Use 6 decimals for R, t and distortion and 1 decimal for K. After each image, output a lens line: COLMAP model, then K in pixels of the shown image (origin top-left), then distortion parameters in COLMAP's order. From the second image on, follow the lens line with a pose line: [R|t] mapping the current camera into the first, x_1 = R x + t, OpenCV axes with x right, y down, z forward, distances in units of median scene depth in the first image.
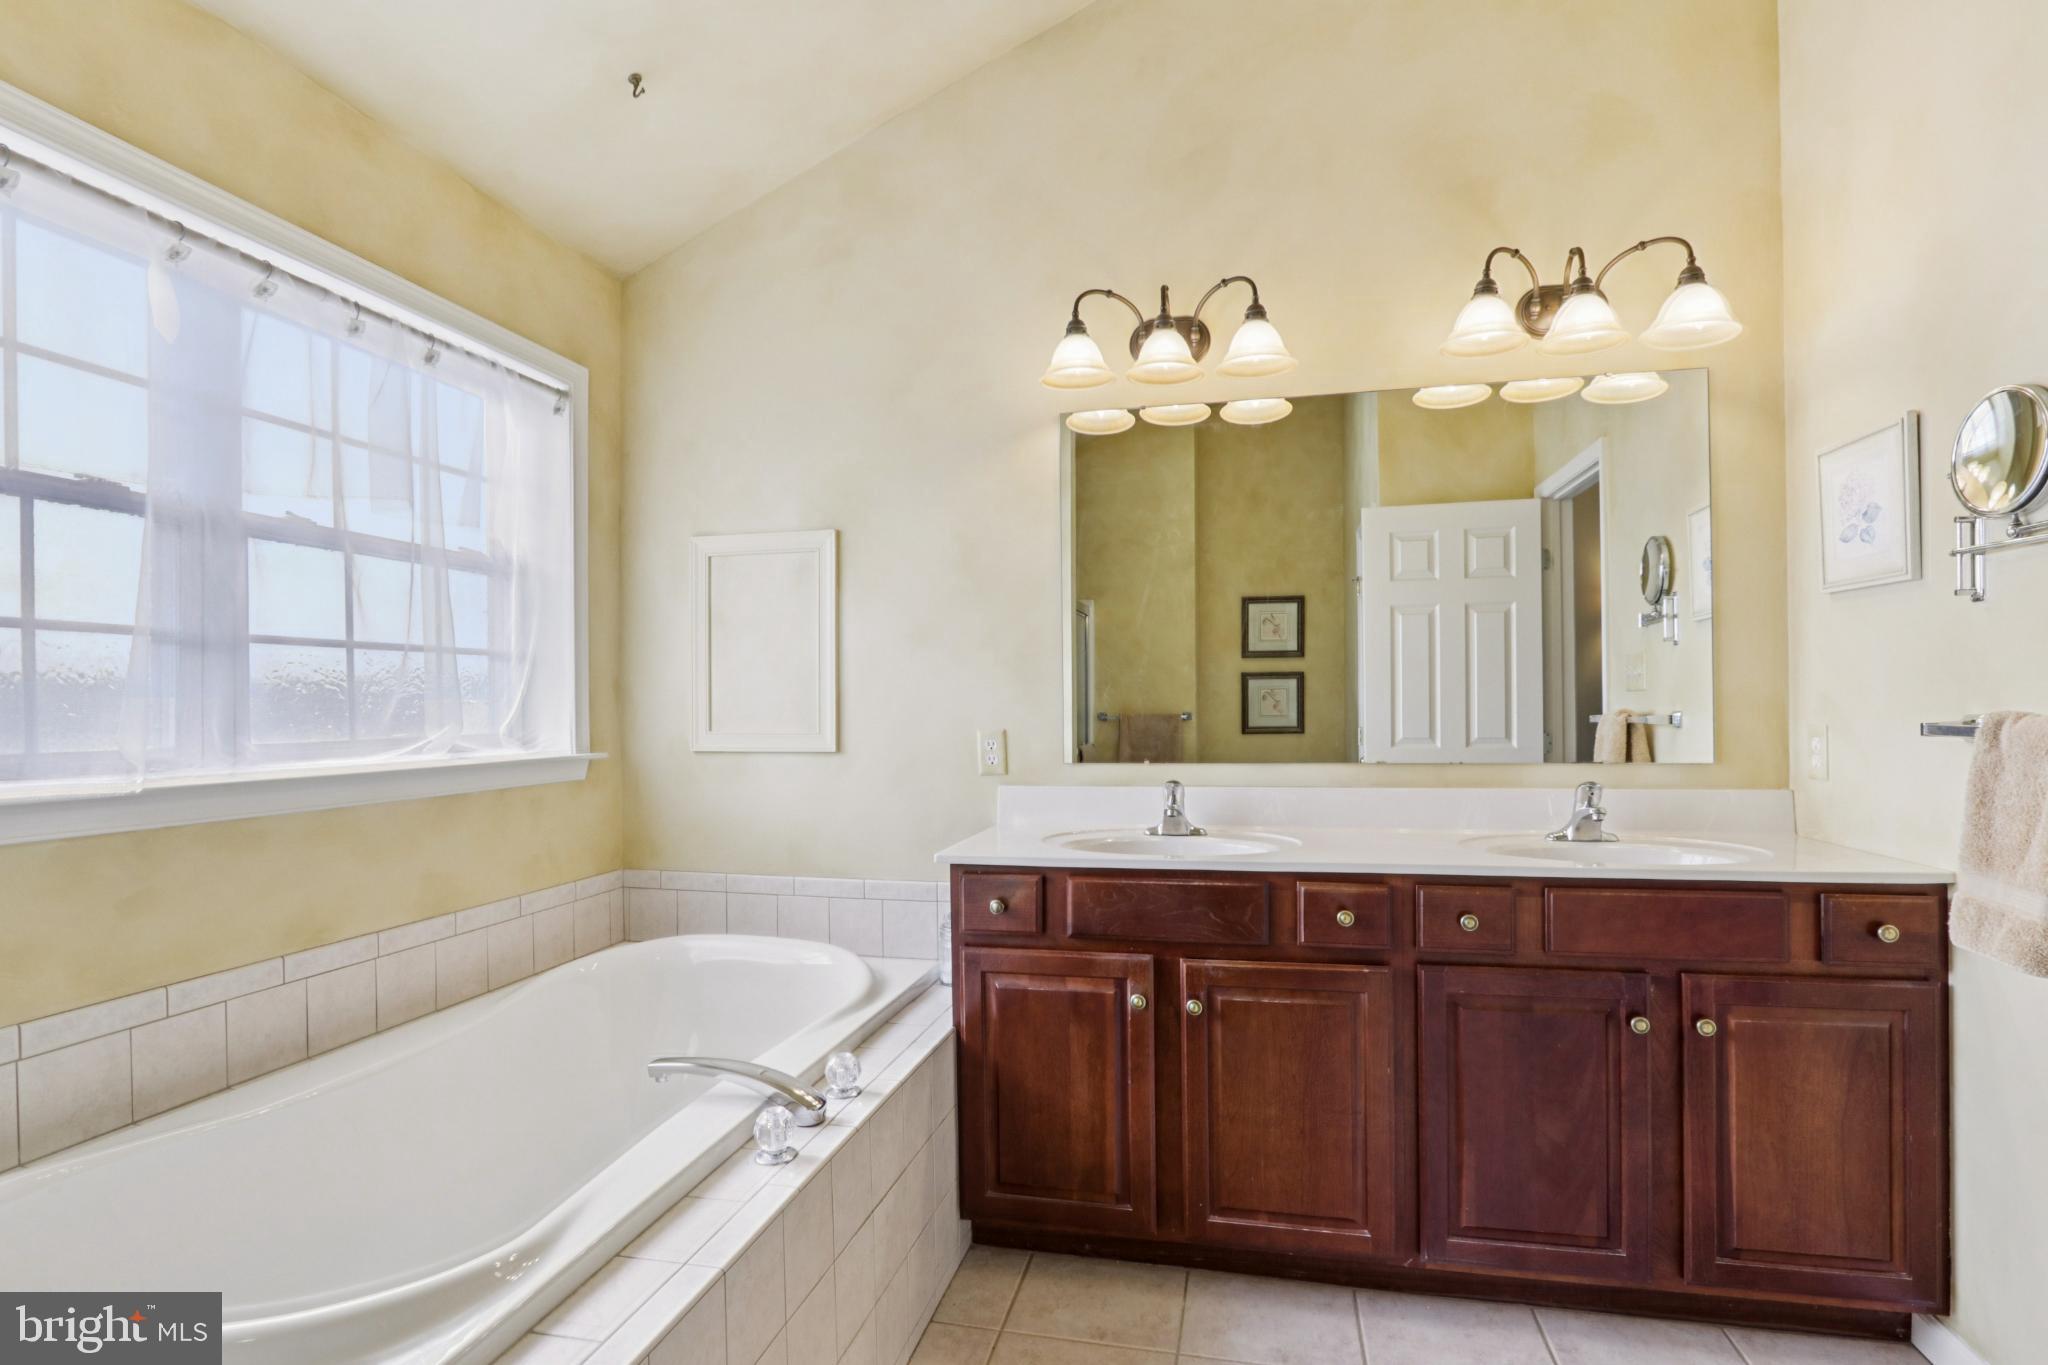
lens RADIAL K [[990.9, 0, 1067.1], [0, 990.9, 705.4], [0, 0, 1]] dist [-0.020650, 0.001811]
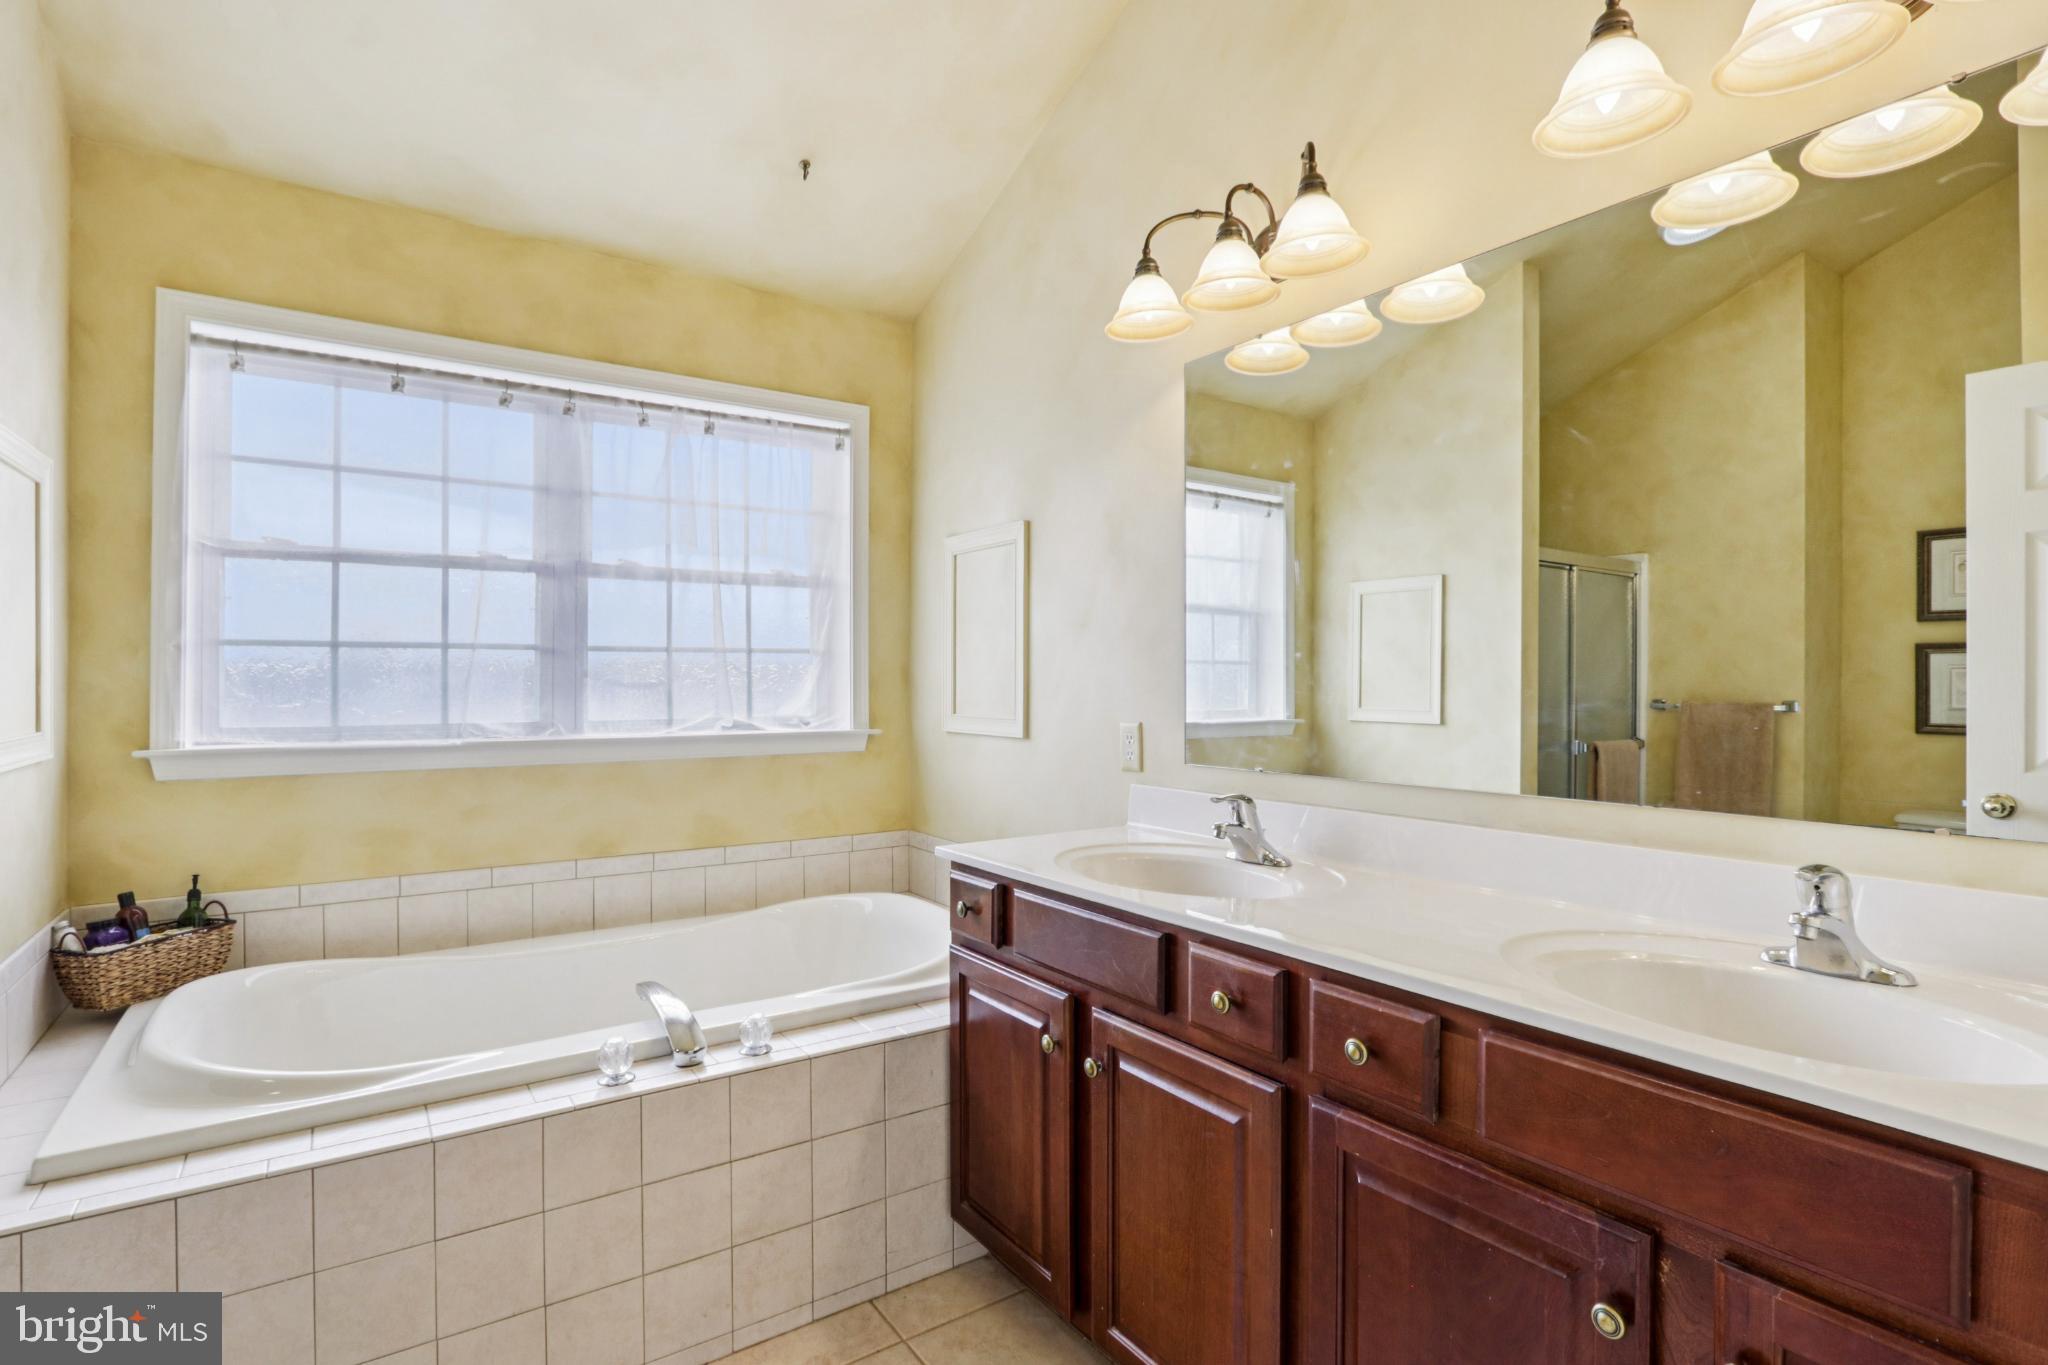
lens RADIAL K [[990.9, 0, 1029.6], [0, 990.9, 681.6], [0, 0, 1]] dist [-0.020650, 0.001811]
pose [[0.727445, 0.009486, -0.686101, 0.501429], [-0.007511, 0.999955, 0.005862, -0.018325], [0.686125, 0.000889, 0.727483, 0.274578]]
